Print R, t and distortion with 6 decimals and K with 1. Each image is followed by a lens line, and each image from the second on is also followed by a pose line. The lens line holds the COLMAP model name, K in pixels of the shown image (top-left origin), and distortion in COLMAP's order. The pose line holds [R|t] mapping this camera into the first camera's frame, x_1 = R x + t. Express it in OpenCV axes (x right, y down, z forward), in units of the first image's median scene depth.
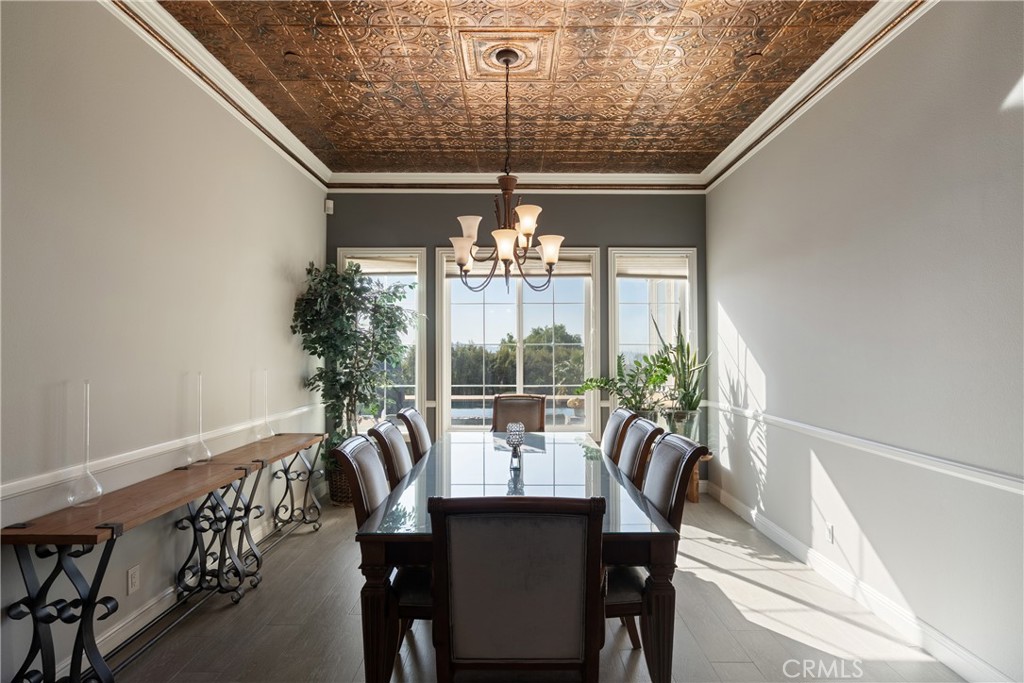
lens RADIAL K [[543.1, 0, 512.0], [0, 543.1, 341.5], [0, 0, 1]] dist [0.018332, 0.000365]
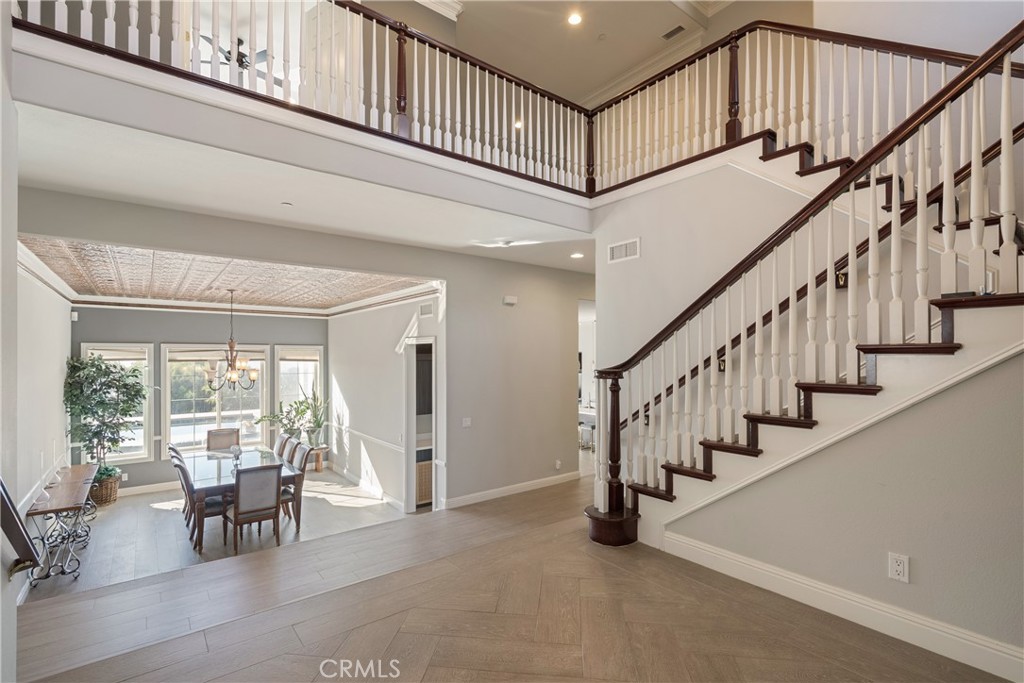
lens RADIAL K [[469.7, 0, 515.3], [0, 469.7, 354.2], [0, 0, 1]] dist [-0.000841, -0.000075]
pose [[0.782109, 0.003927, 0.623129, -0.201719], [-0.011975, 0.999890, 0.008728, -0.179718], [-0.623026, -0.014289, 0.782071, -0.862809]]
